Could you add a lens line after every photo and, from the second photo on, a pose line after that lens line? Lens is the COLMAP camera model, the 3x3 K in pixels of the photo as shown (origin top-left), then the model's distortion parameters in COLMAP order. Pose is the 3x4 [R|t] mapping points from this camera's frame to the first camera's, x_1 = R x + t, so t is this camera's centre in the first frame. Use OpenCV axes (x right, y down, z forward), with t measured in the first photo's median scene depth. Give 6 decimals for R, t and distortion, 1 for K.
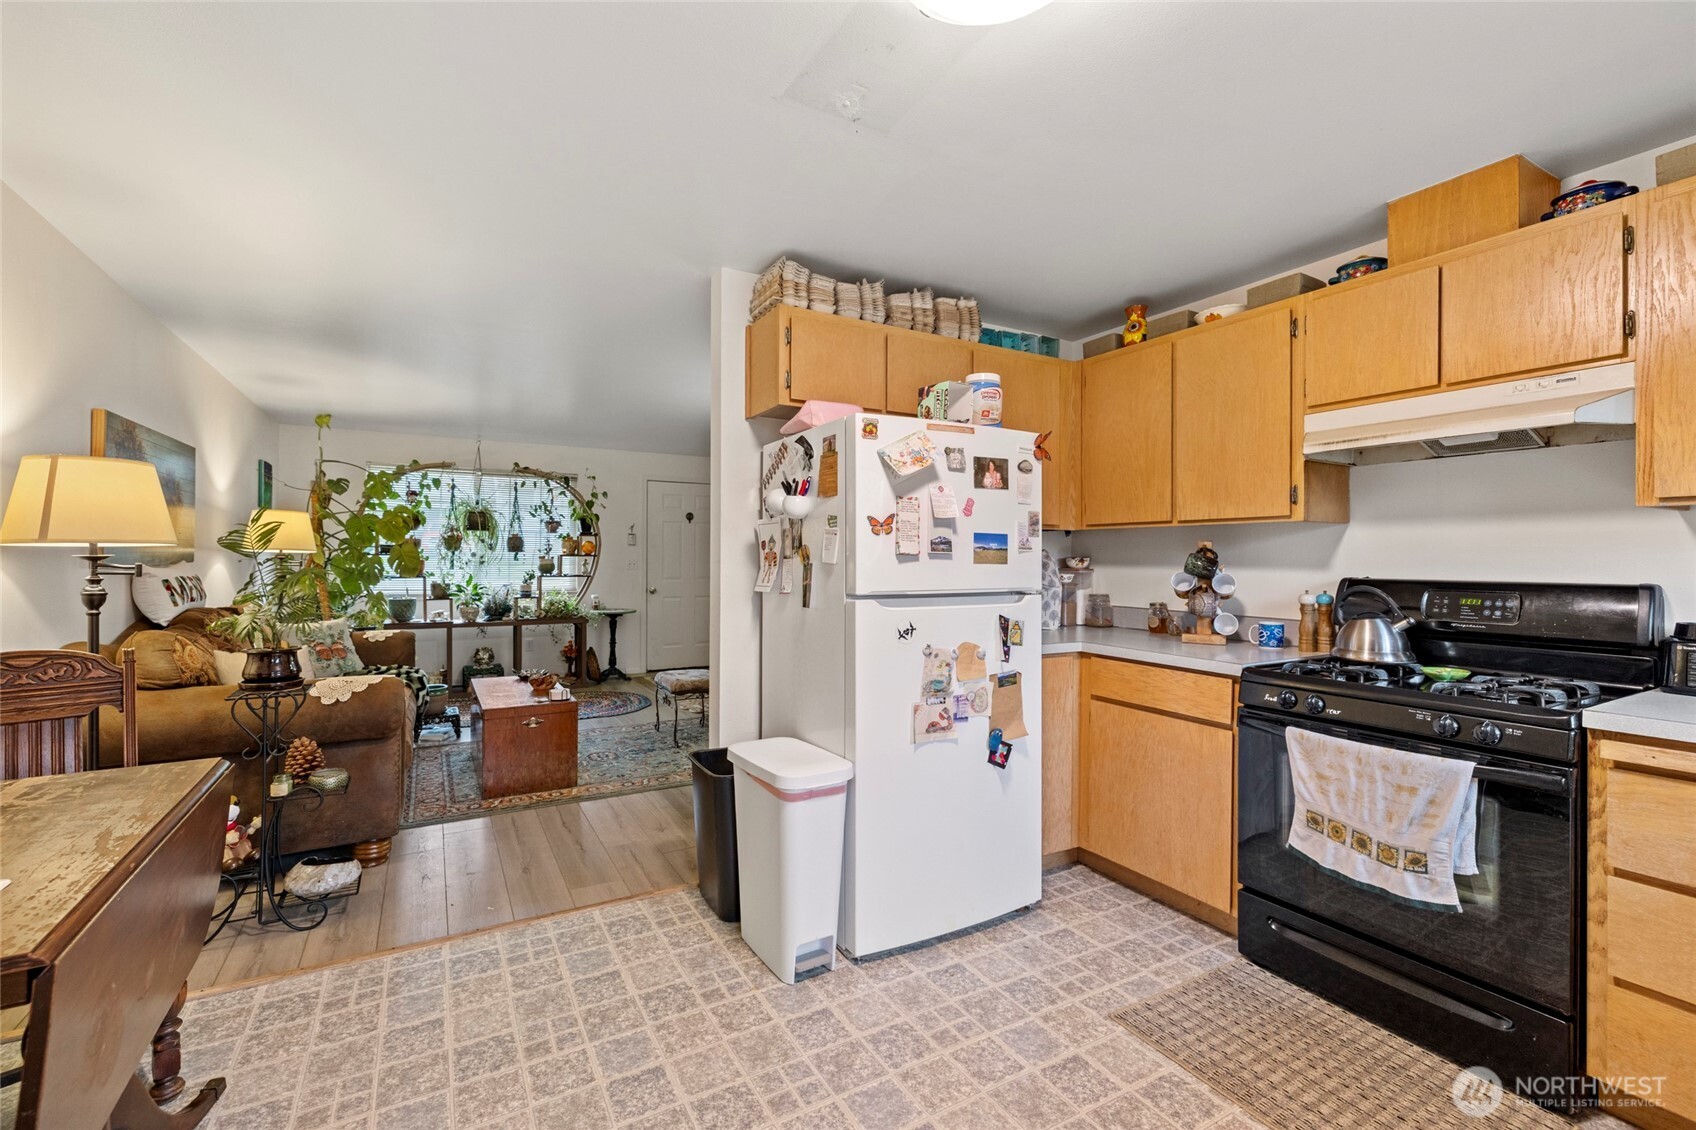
lens RADIAL K [[743.8, 0, 857.2], [0, 743.8, 563.5], [0, 0, 1]] dist [0.002637, -0.000515]
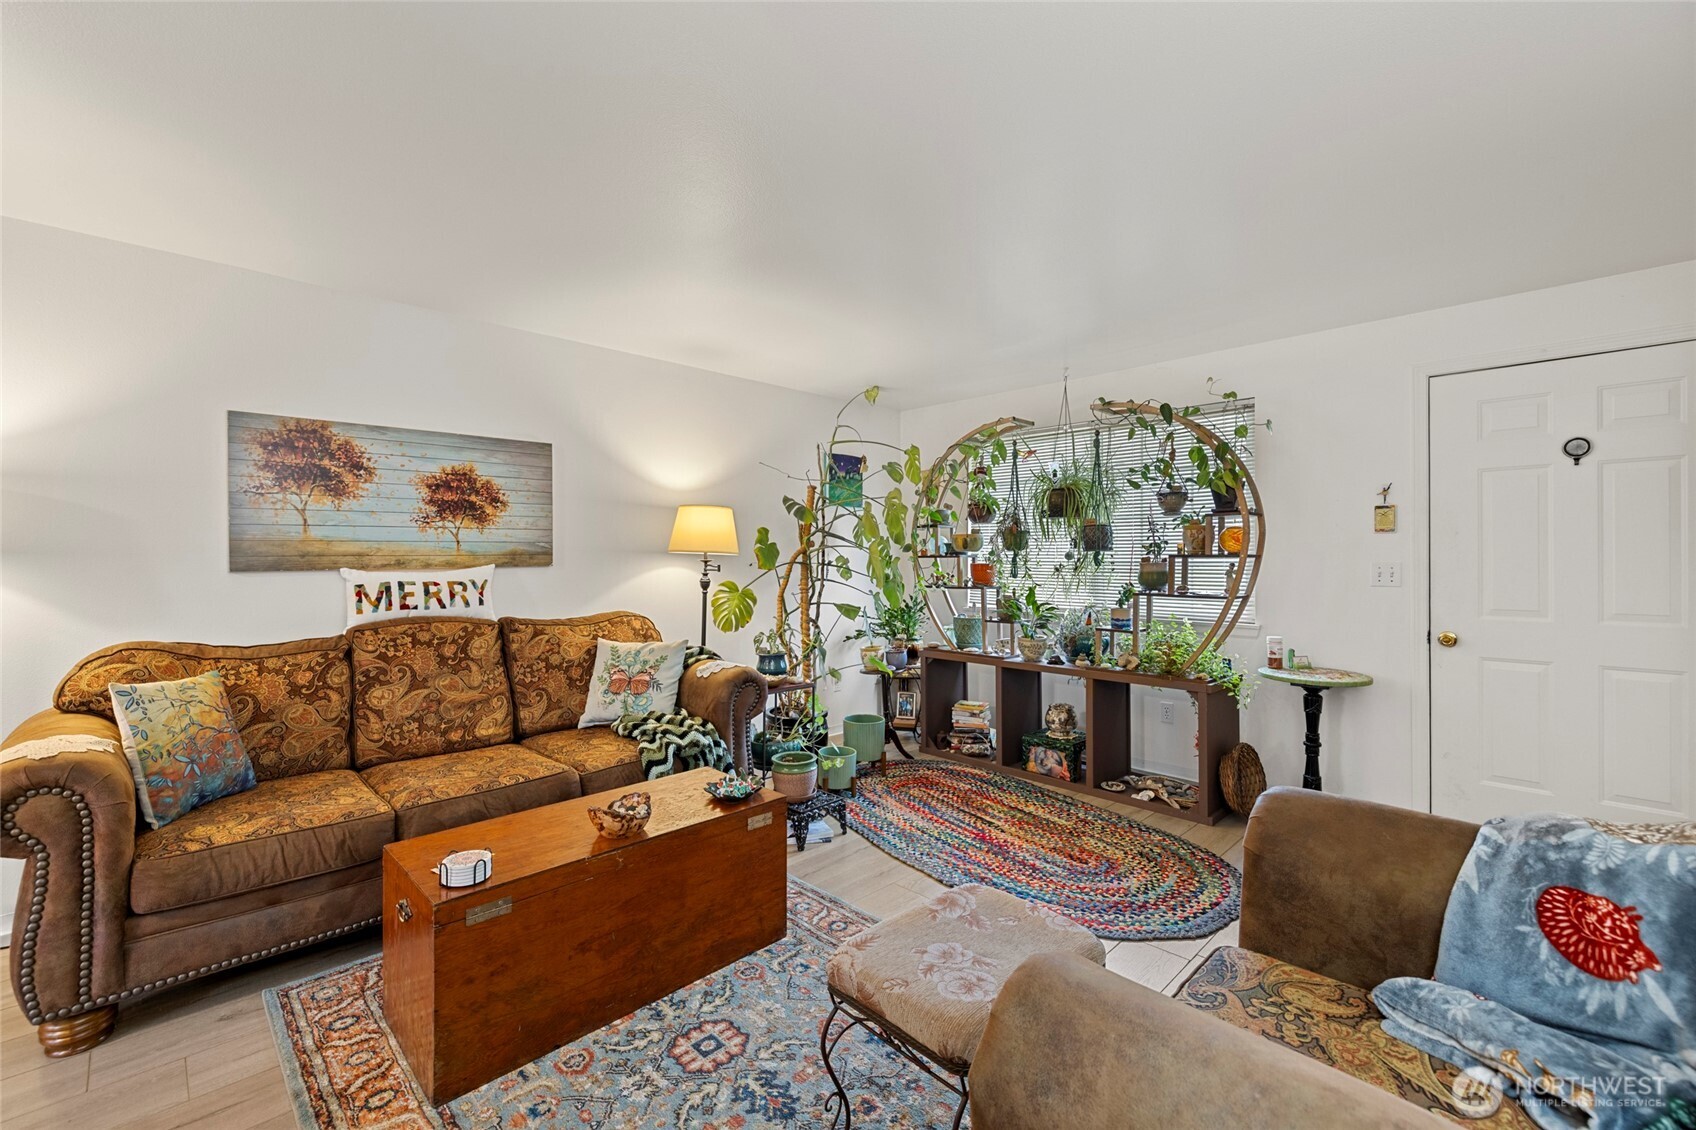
lens RADIAL K [[743.8, 0, 847.1], [0, 743.8, 559.0], [0, 0, 1]] dist [0.002637, -0.000515]
pose [[0.234080, 0.000530, -0.972217, 0.062063], [-0.006204, 0.999980, -0.000948, -0.007206], [0.972197, 0.006253, 0.234079, 0.697583]]
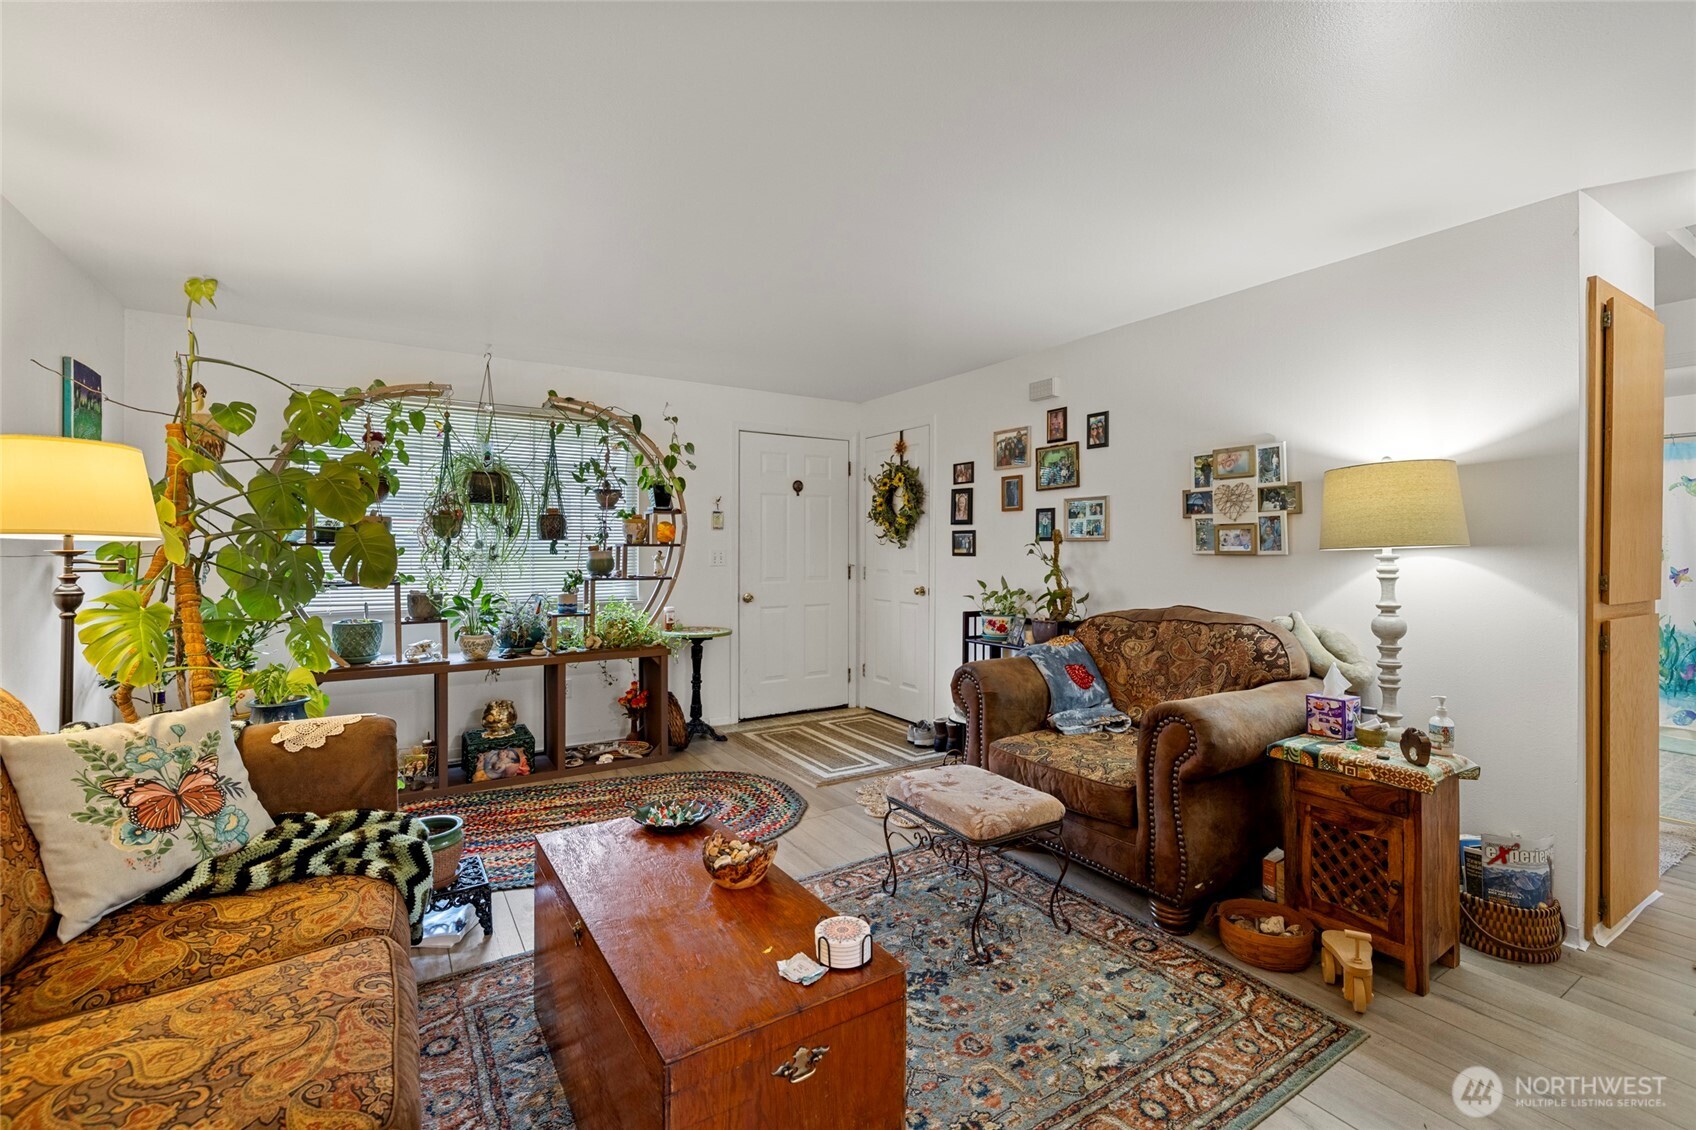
lens RADIAL K [[743.8, 0, 857.3], [0, 743.8, 552.1], [0, 0, 1]] dist [0.002637, -0.000515]
pose [[0.998530, -0.003663, 0.054077, -0.256646], [0.003679, 0.999993, -0.000202, -0.004586], [-0.054076, 0.000401, 0.998537, 0.405646]]
